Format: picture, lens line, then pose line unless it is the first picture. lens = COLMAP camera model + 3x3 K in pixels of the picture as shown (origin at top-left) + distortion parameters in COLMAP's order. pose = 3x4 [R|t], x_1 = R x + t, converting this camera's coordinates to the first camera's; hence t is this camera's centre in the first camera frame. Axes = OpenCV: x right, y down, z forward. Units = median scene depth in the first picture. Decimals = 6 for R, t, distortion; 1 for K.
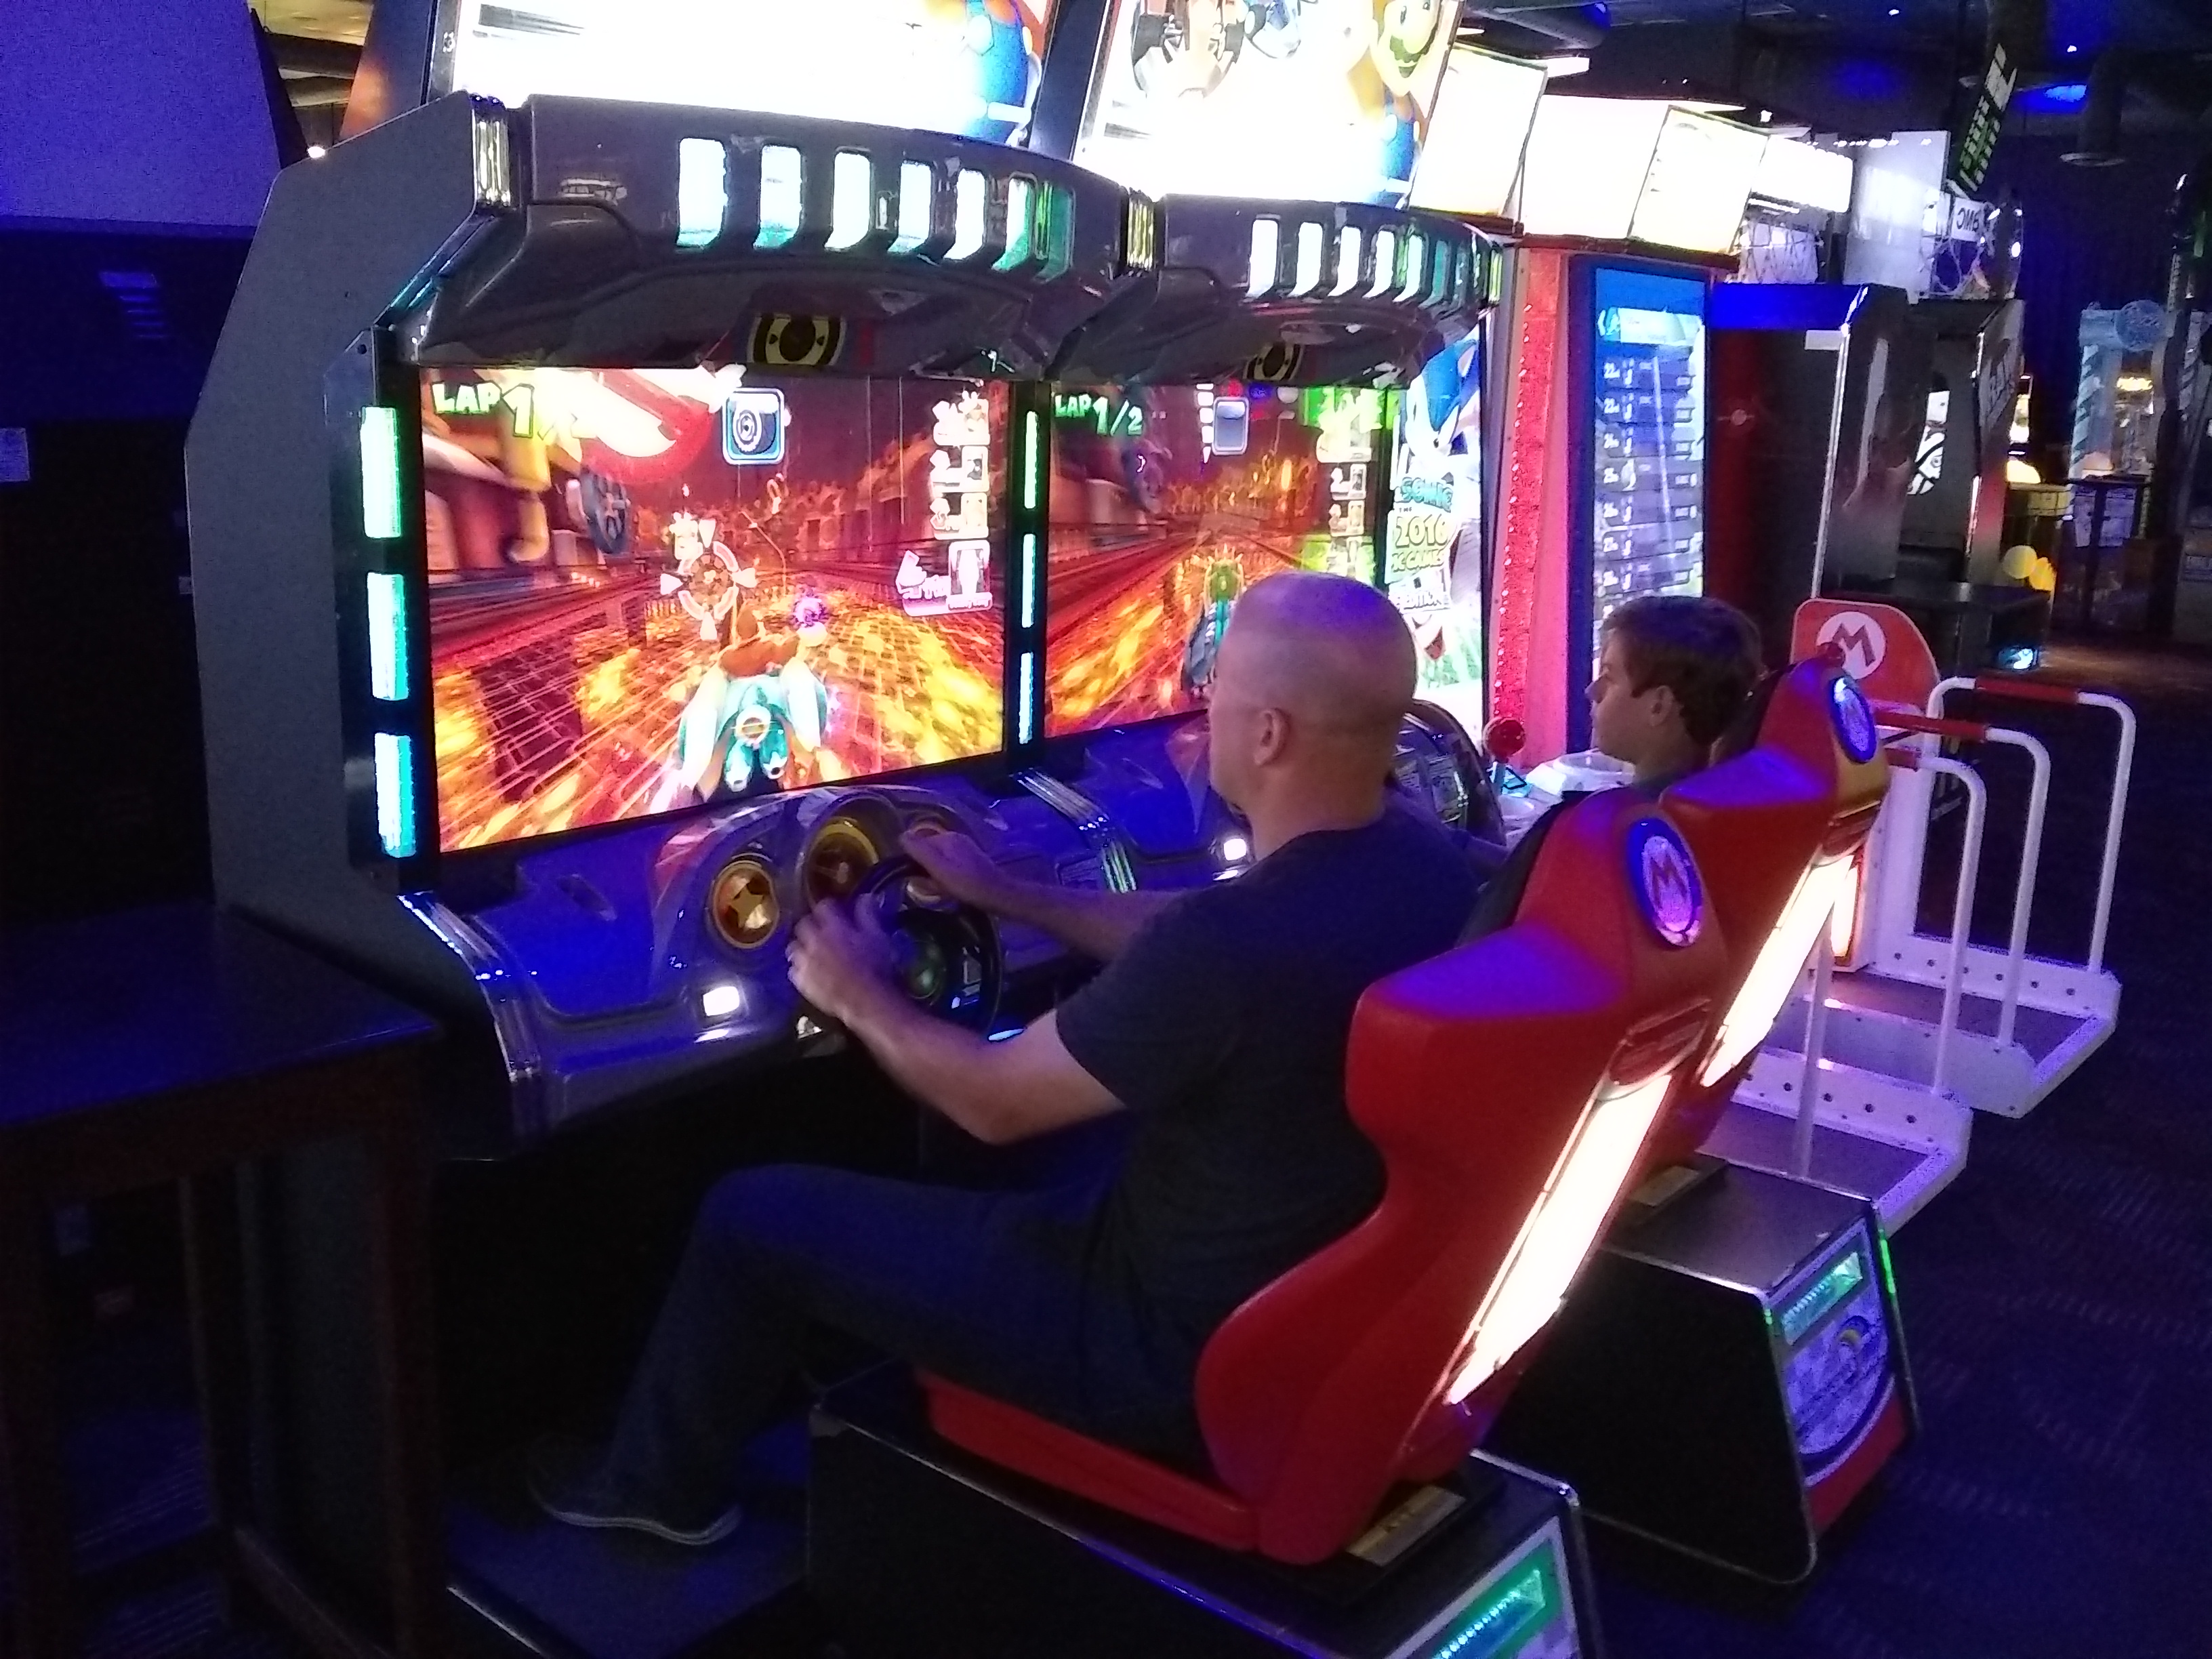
lens RADIAL K [[2000.3, 0, 1105.5], [0, 2000.3, 827.8], [0, 0, 1]] dist [0.021050, -0.082580]
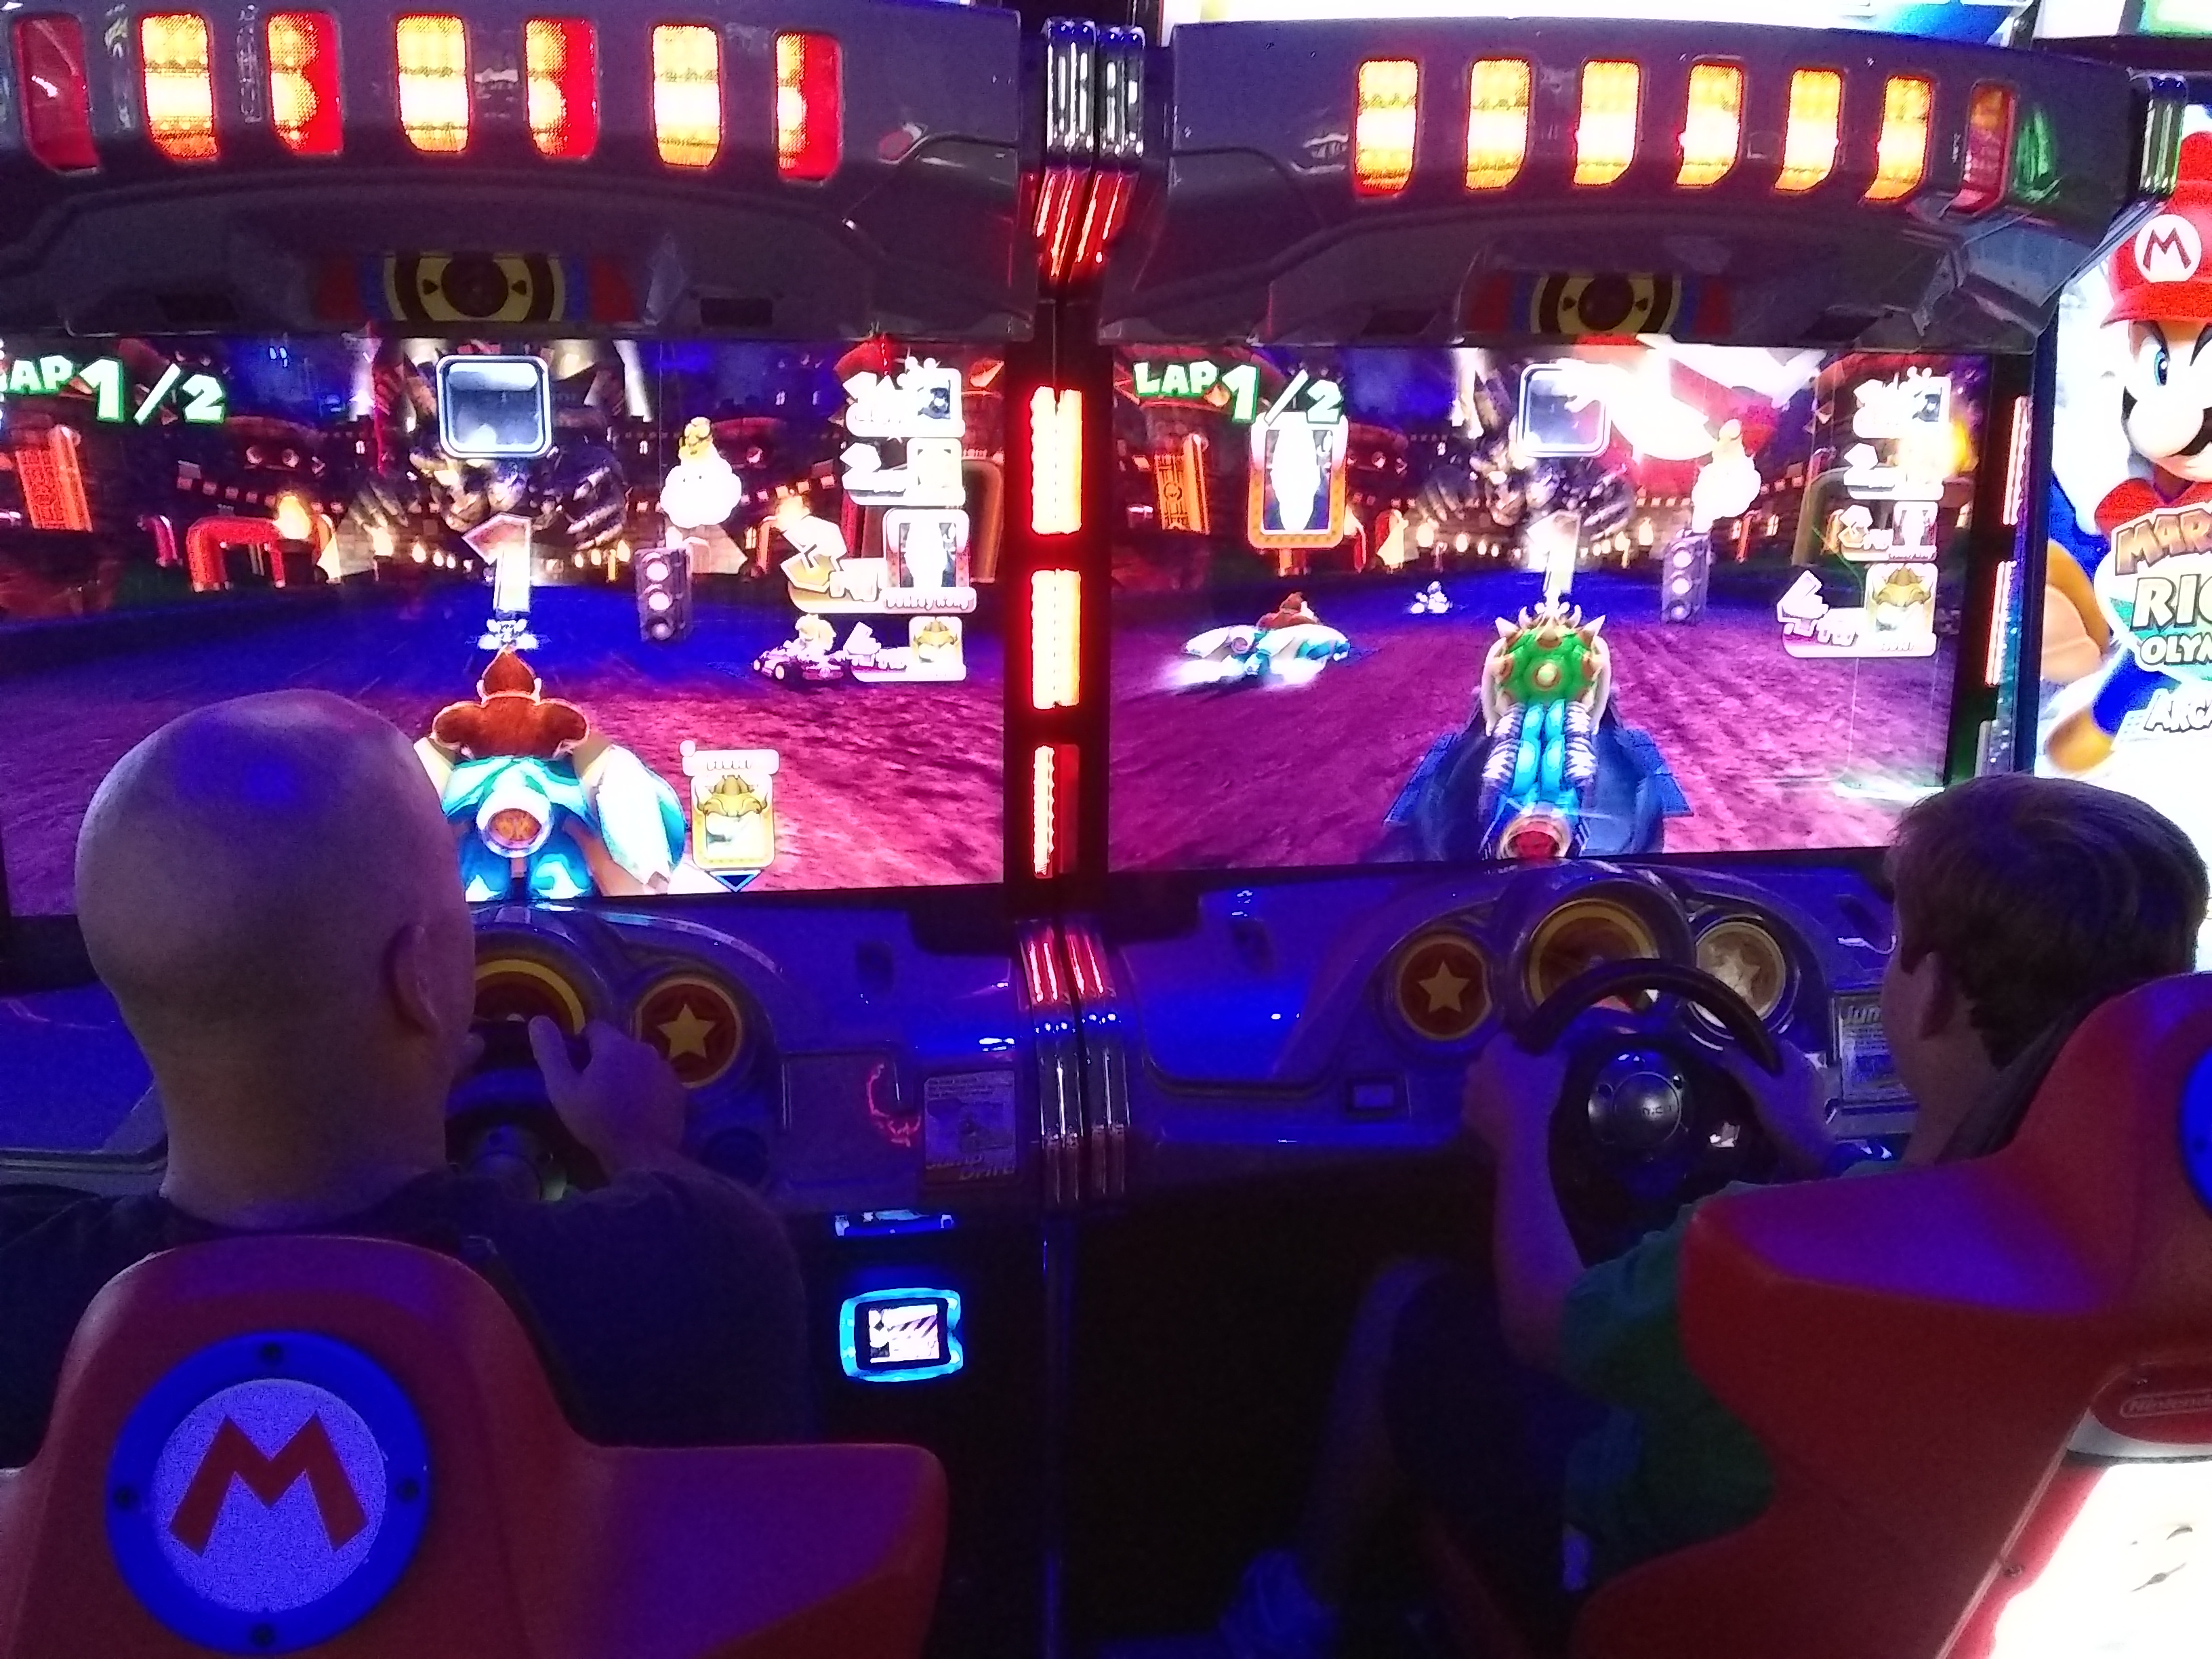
lens RADIAL K [[2000.3, 0, 1101.4], [0, 2000.3, 827.7], [0, 0, 1]] dist [0.021050, -0.082580]
pose [[0.774716, 0.132473, -0.618277, 0.242026], [-0.128357, 0.990397, 0.051369, -0.057318], [0.619145, 0.039564, 0.784280, 0.284621]]
